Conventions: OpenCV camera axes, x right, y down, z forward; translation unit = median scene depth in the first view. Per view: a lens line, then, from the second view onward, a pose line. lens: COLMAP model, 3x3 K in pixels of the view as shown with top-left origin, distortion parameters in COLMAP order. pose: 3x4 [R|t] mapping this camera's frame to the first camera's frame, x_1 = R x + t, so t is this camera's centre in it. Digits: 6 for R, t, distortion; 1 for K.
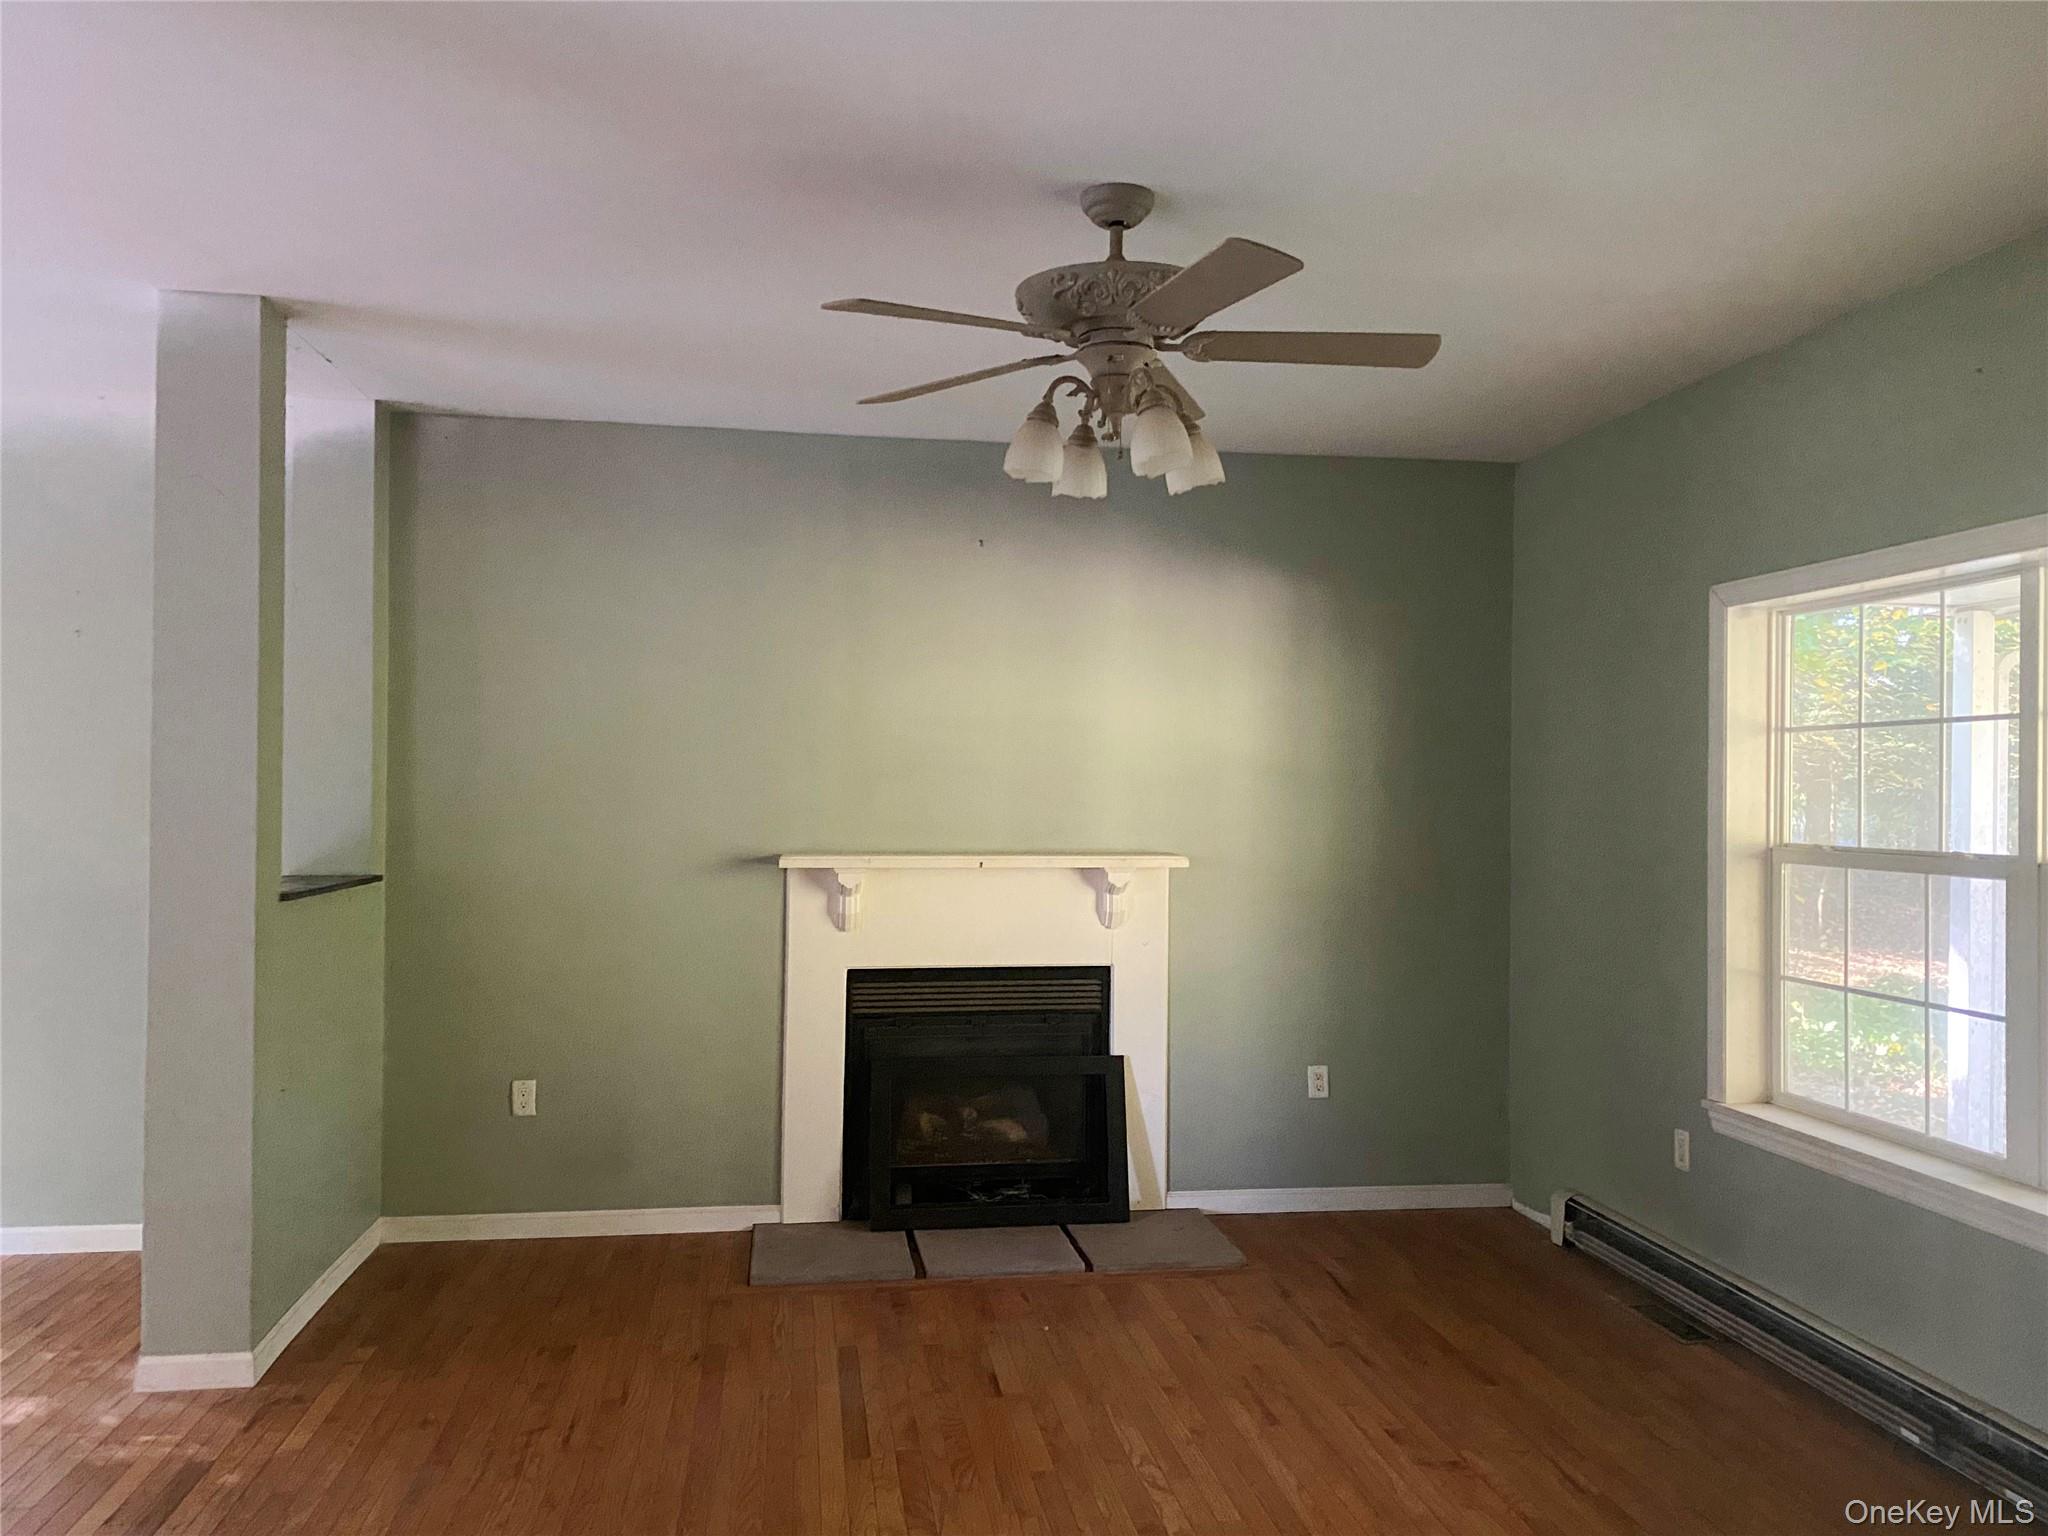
lens RADIAL K [[1507.4, 0, 1024.0], [0, 1507.4, 768.0], [0, 0, 1]] dist [0.004322, -0.026480]
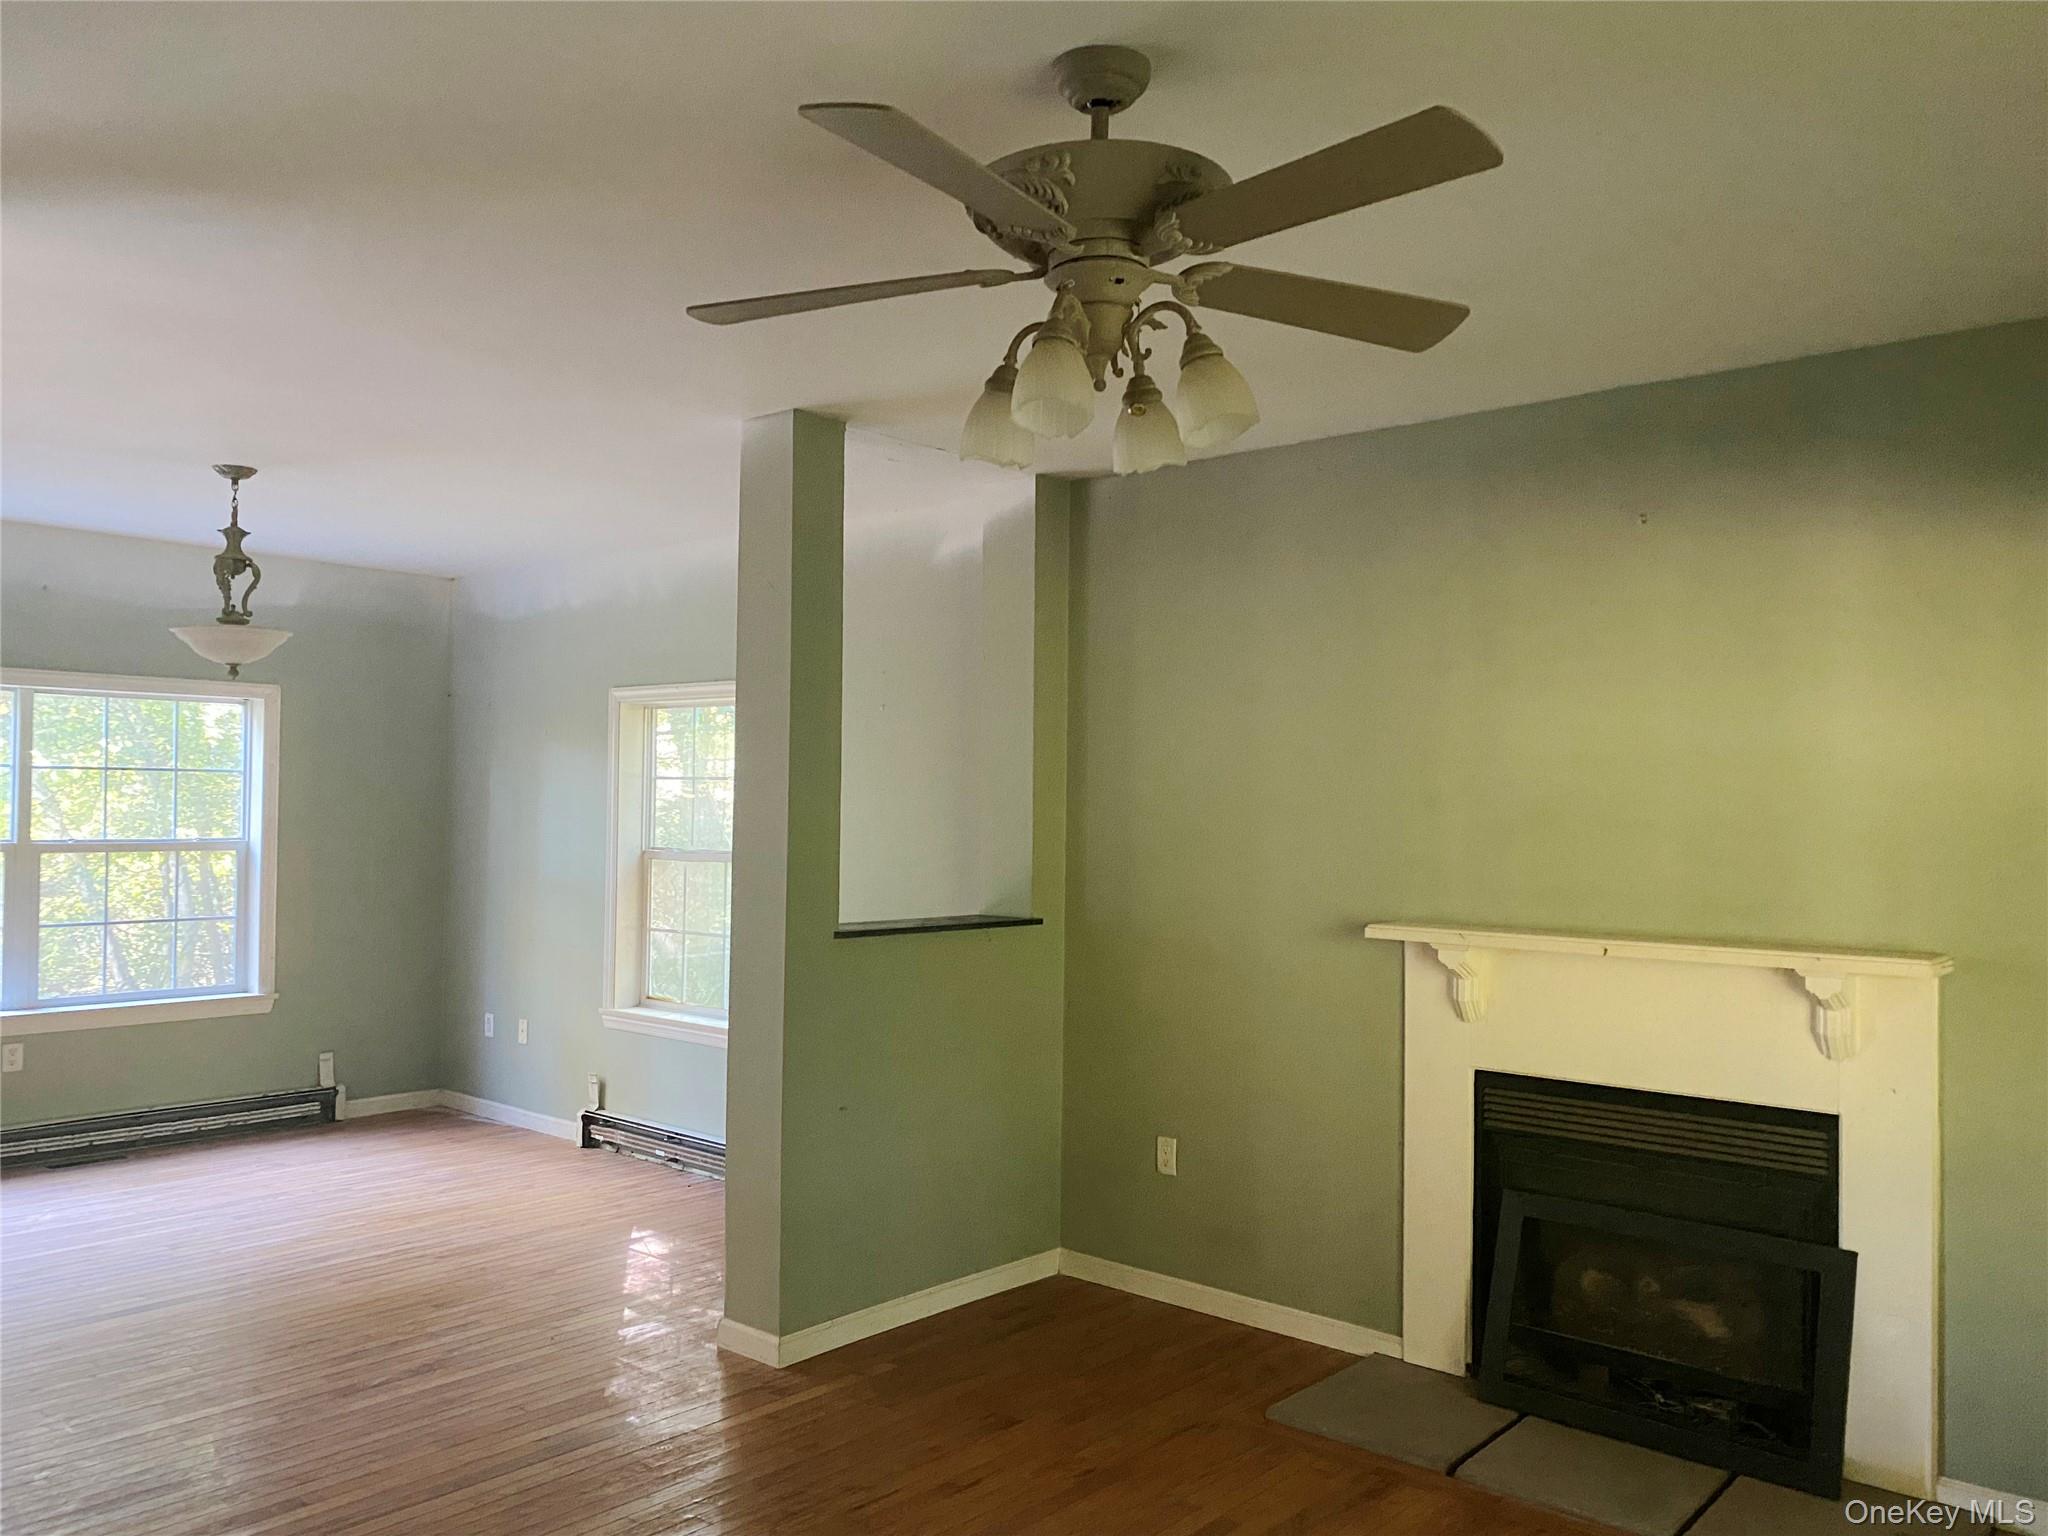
lens RADIAL K [[1507.4, 0, 1024.0], [0, 1507.4, 768.0], [0, 0, 1]] dist [0.004322, -0.026480]
pose [[0.656904, -0.017746, -0.753765, 0.338972], [-0.001763, 0.999684, -0.025073, -0.007856], [0.753972, 0.017799, 0.656666, 0.280146]]
